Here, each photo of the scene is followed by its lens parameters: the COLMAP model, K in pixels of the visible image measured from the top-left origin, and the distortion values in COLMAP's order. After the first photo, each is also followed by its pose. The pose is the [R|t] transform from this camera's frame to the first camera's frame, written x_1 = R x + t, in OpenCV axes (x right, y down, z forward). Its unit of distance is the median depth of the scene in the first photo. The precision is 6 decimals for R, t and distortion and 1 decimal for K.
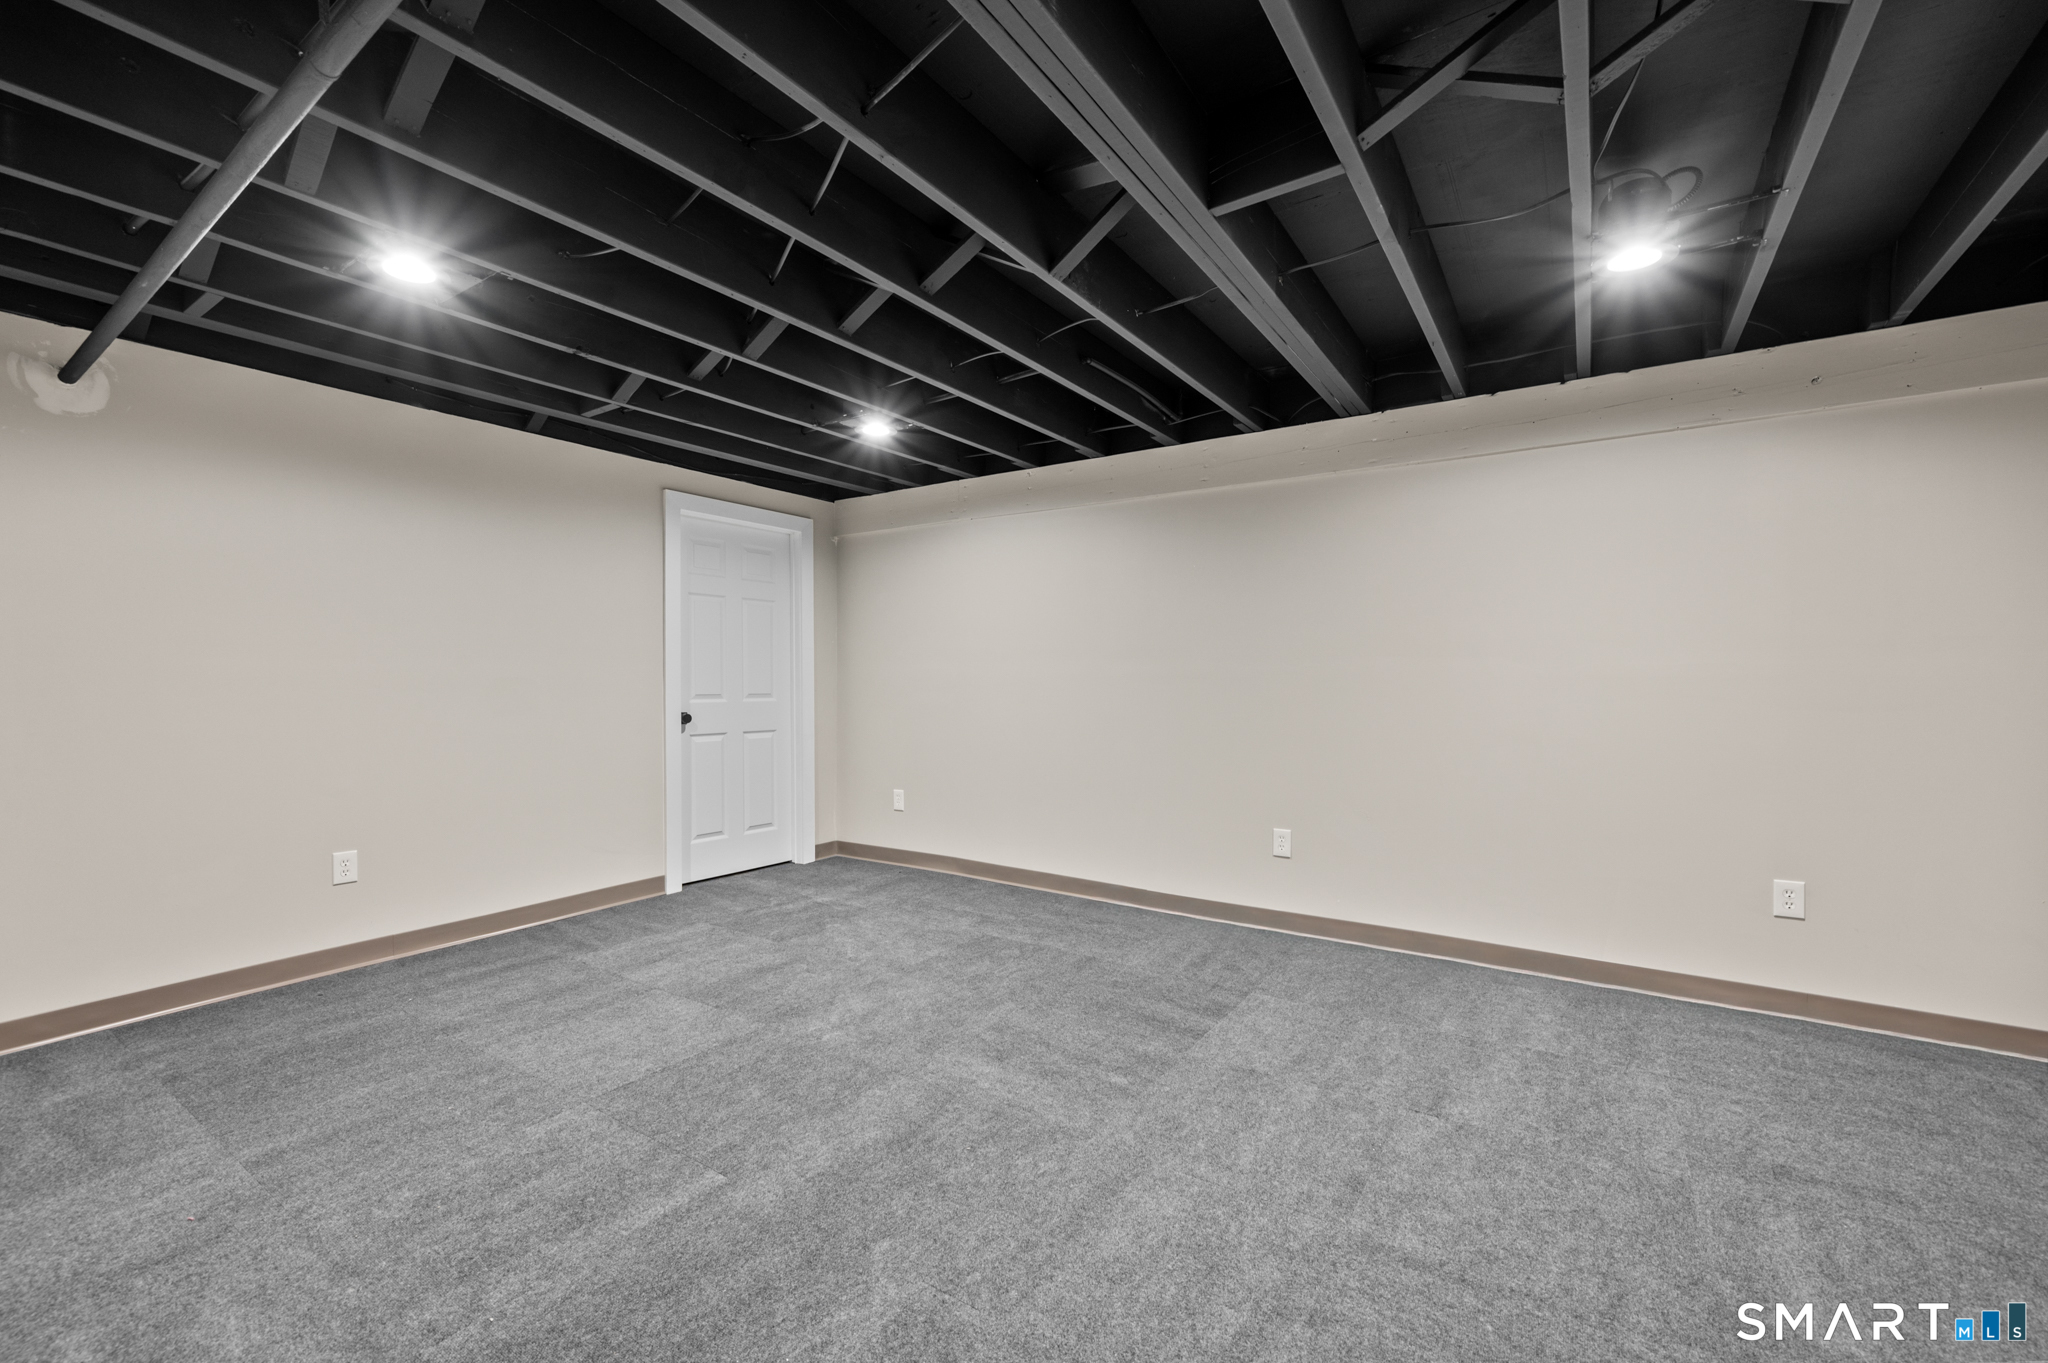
lens RADIAL K [[839.2, 0, 1022.1], [0, 839.2, 705.7], [0, 0, 1]] dist [-0.000595, -0.000276]
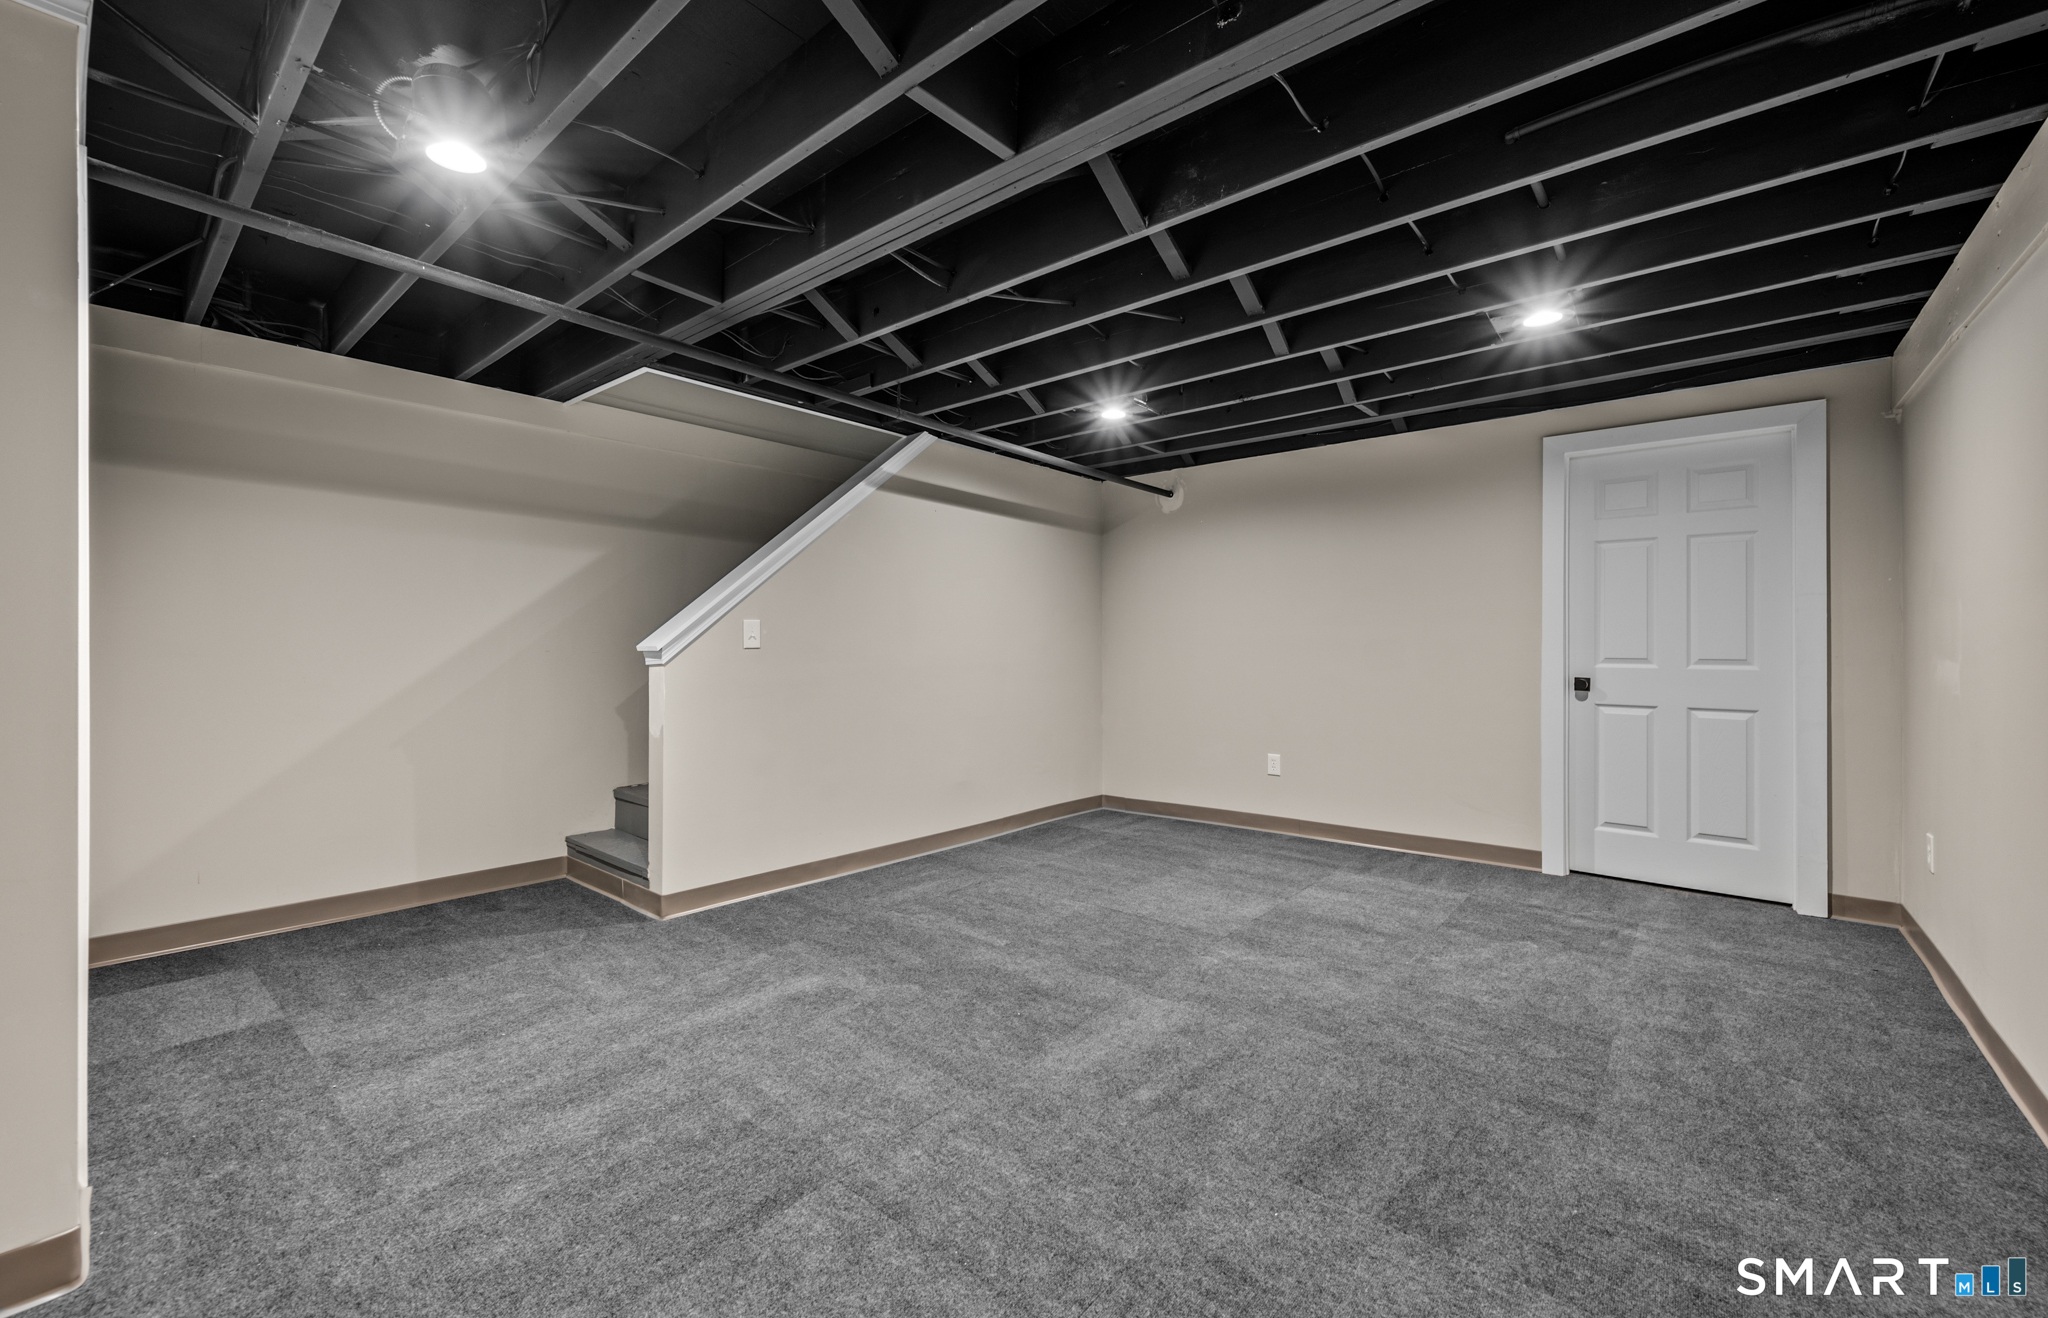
lens RADIAL K [[816.2, 0, 1027.7], [0, 816.2, 642.2], [0, 0, 1]] dist [-0.000292, -0.000058]
pose [[-0.096523, -0.002025, -0.995329, 0.819233], [-0.031137, 0.999515, 0.000986, -0.019281], [0.994844, 0.031087, -0.096539, 0.796560]]
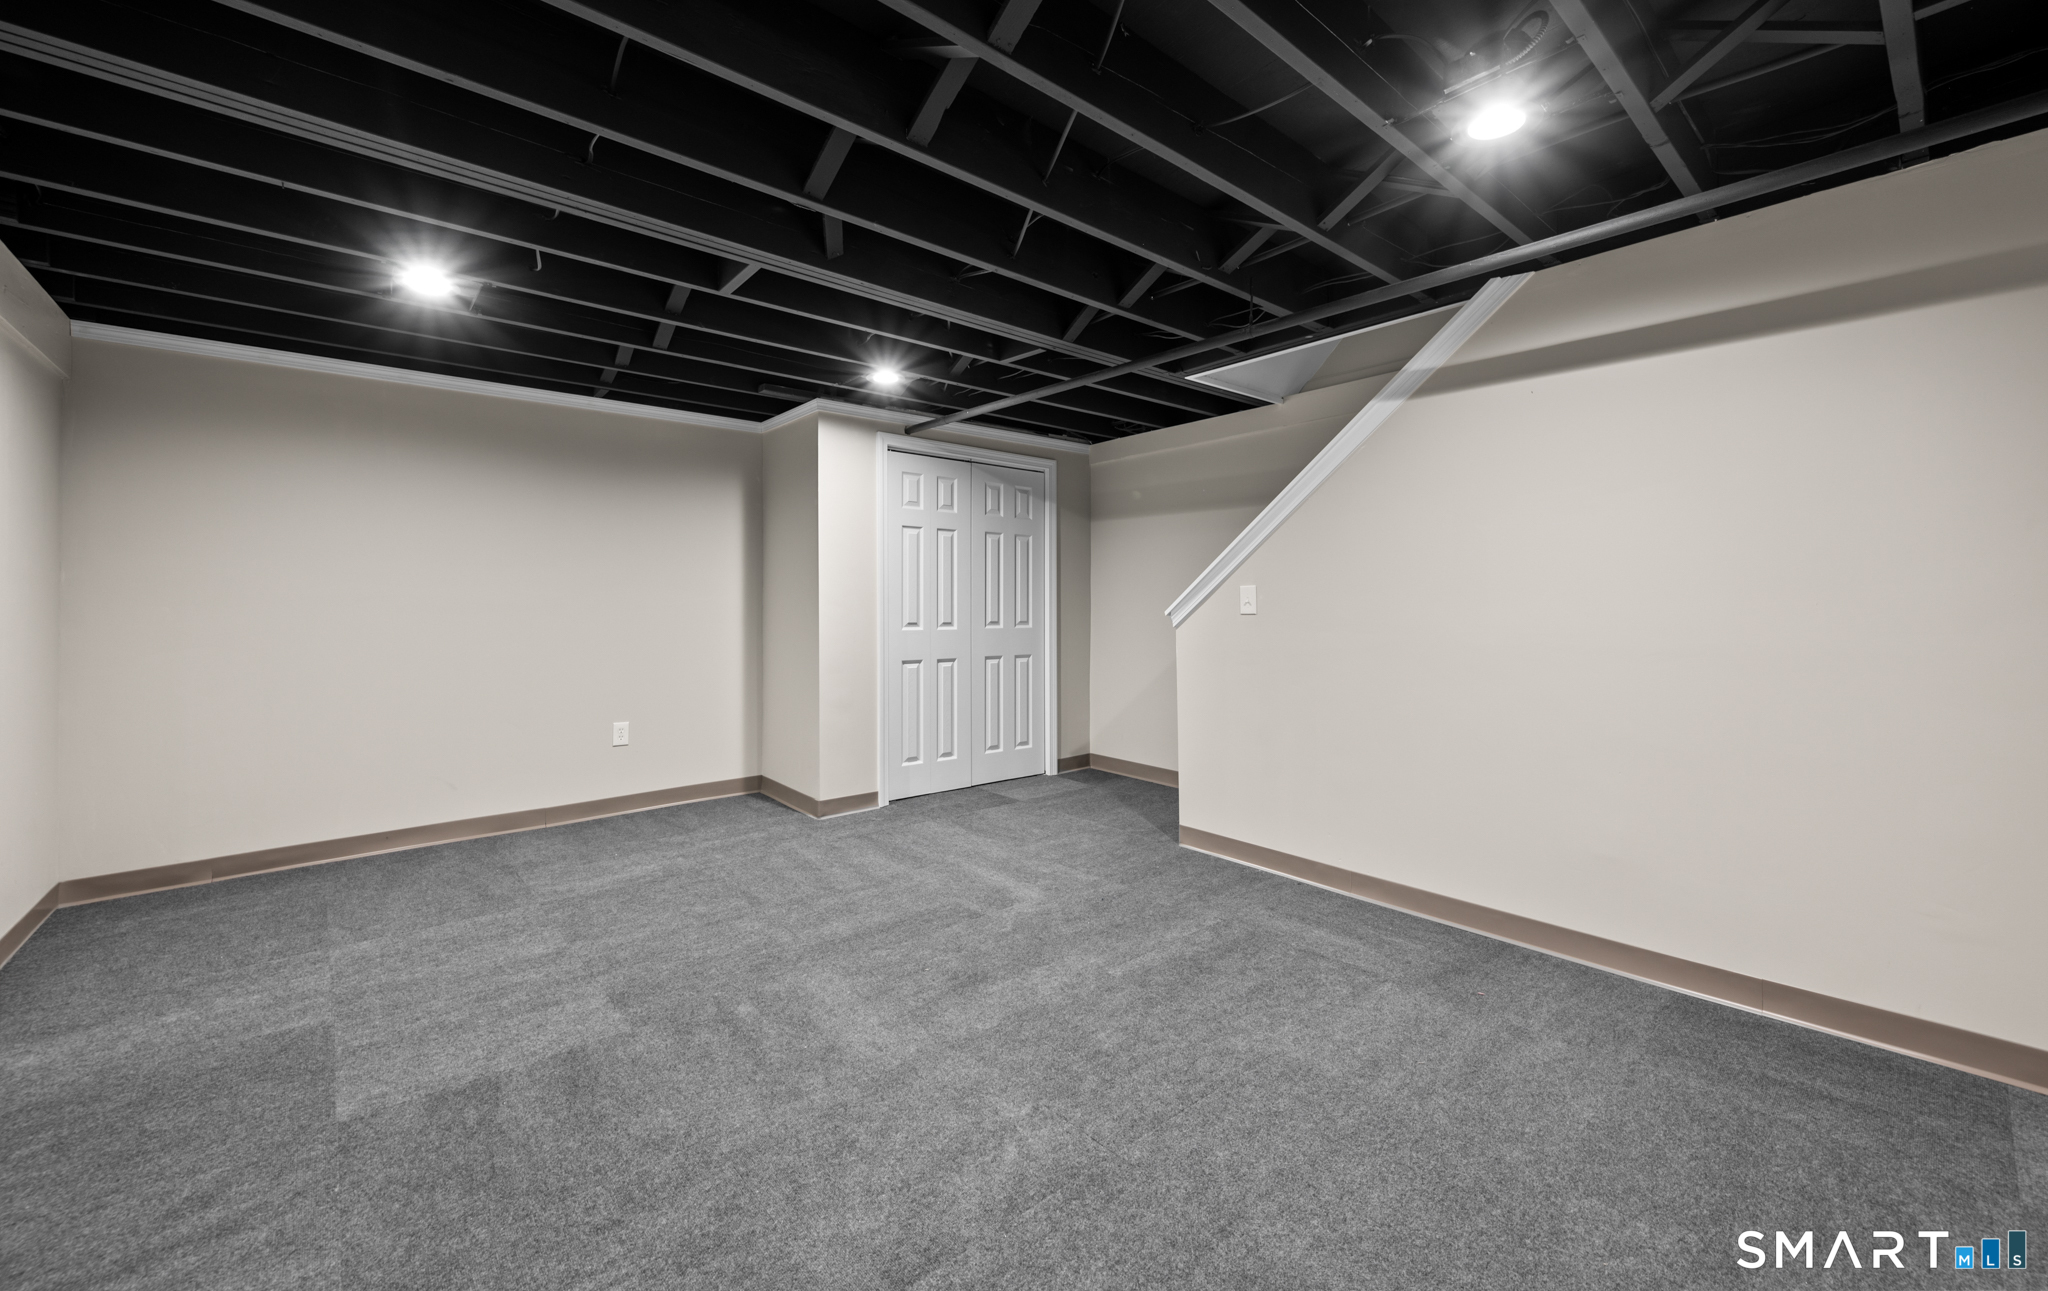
lens RADIAL K [[812.5, 0, 1031.9], [0, 812.5, 609.1], [0, 0, 1]] dist [0.001326, -0.004451]
pose [[-0.966599, 0.001494, 0.256289, -0.386220], [0.009091, 0.999554, 0.028461, -0.041654], [-0.256133, 0.029840, -0.966181, 1.535011]]
